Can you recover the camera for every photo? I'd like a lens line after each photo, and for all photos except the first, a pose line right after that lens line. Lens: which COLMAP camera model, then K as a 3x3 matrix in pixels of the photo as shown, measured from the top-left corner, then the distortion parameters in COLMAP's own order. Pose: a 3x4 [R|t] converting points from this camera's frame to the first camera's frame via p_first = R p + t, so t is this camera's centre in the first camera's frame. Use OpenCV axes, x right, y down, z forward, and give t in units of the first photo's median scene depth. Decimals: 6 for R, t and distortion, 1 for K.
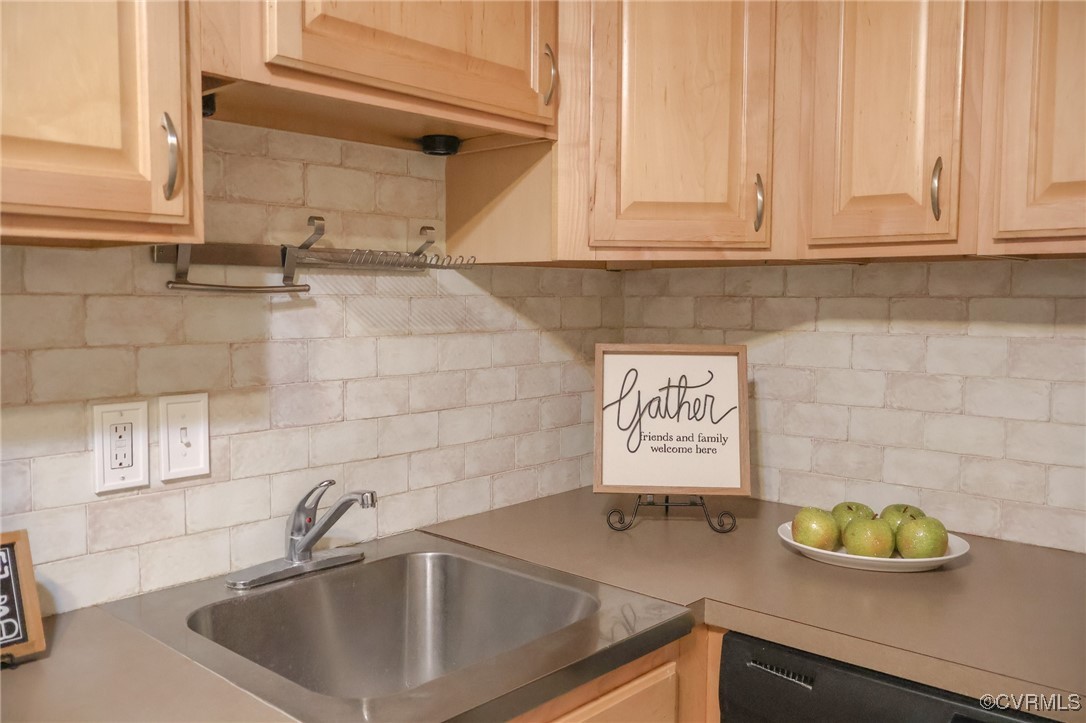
lens RADIAL K [[909.9, 0, 542.1], [0, 909.9, 364.4], [0, 0, 1]] dist [0.006320, 0.000706]
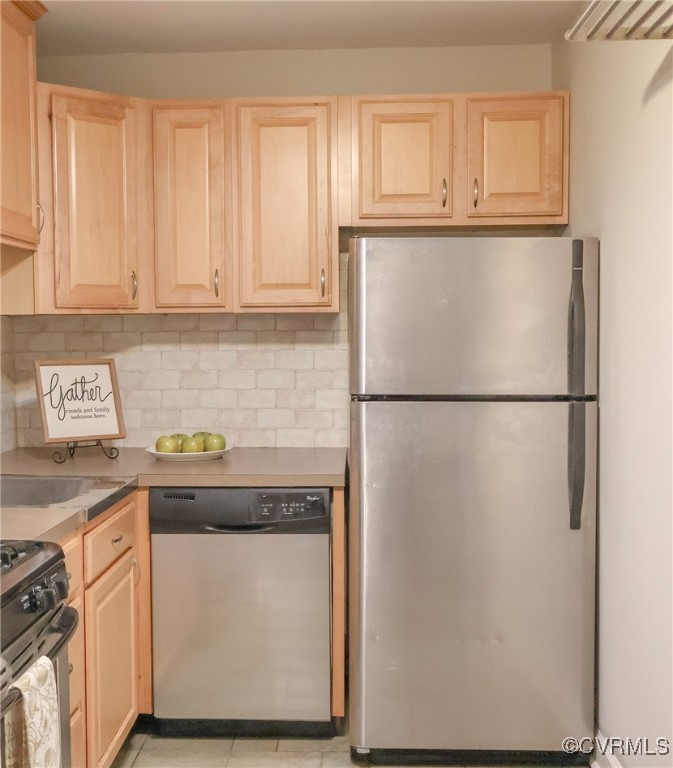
lens RADIAL K [[996.9, 0, 292.1], [0, 996.9, 384.4], [0, 0, 1]] dist [0.035652, 0.000000]
pose [[0.789609, -0.045209, 0.611943, -0.908938], [0.056411, 0.998407, 0.000971, 0.061653], [-0.611012, 0.033754, 0.790901, -1.018141]]
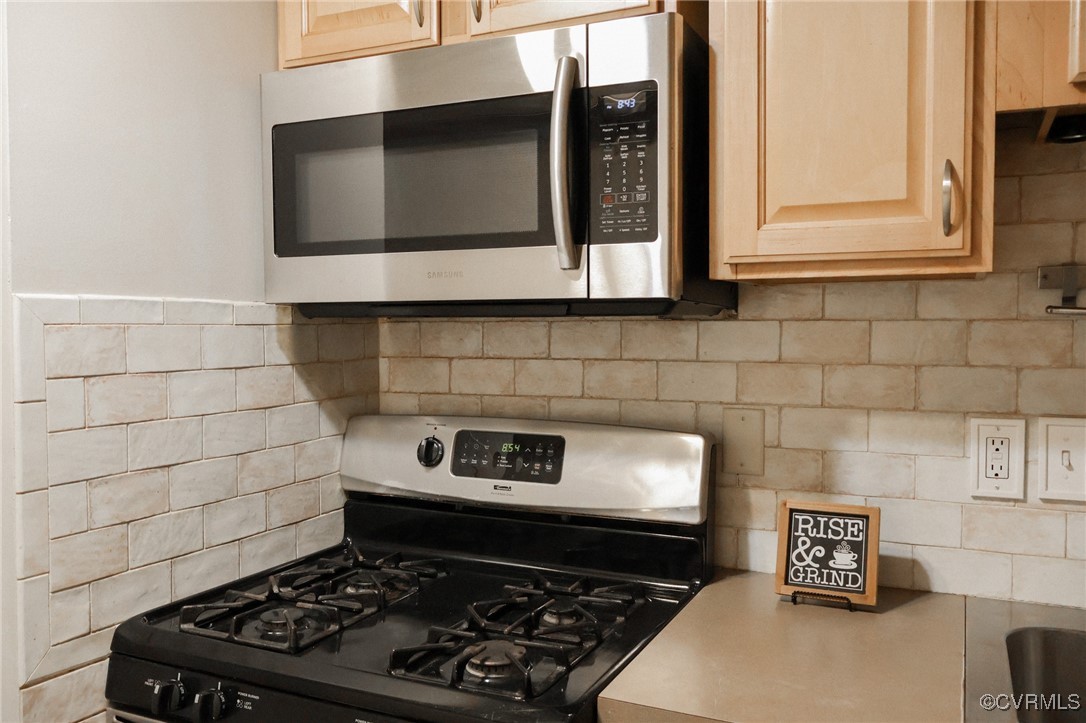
lens RADIAL K [[909.9, 0, 543.9], [0, 909.9, 366.9], [0, 0, 1]] dist [0.006320, 0.000706]
pose [[0.289659, 0.041251, -0.956240, 0.381430], [-0.063341, 0.997707, 0.023853, -0.009957], [0.955032, 0.053660, 0.291608, 0.144741]]
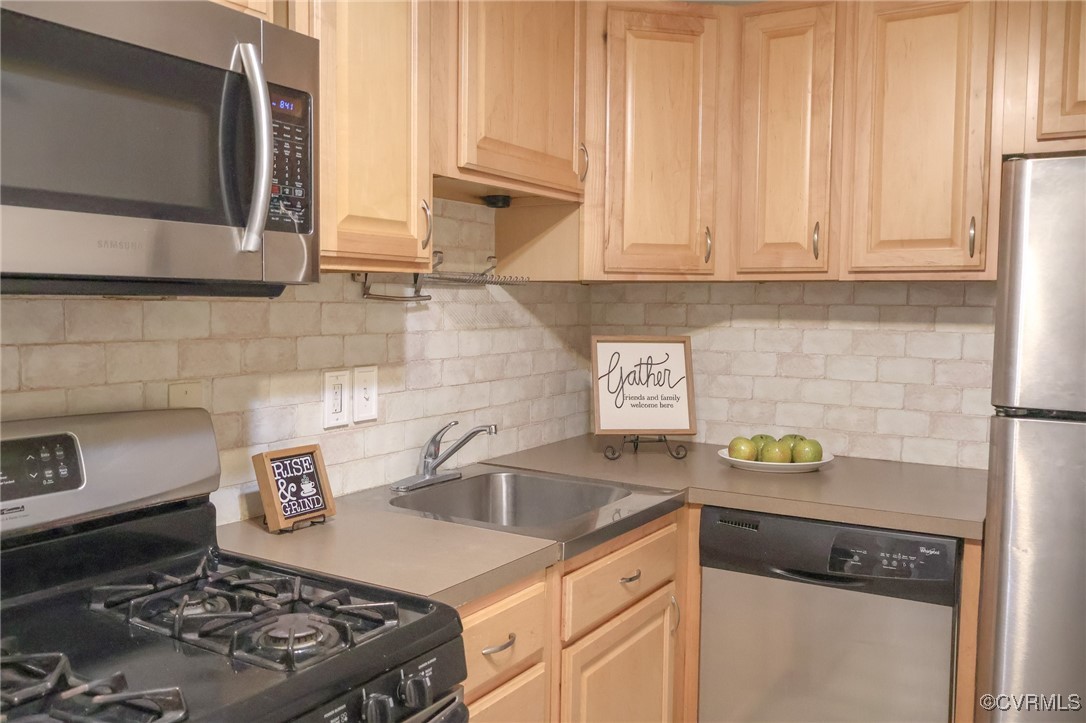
lens RADIAL K [[909.9, 0, 539.4], [0, 909.9, 365.0], [0, 0, 1]] dist [0.006320, 0.000706]
pose [[0.983967, -0.008389, 0.178152, -0.361647], [0.008856, 0.999959, -0.001824, 0.034099], [-0.178130, 0.003373, 0.984001, -0.547378]]
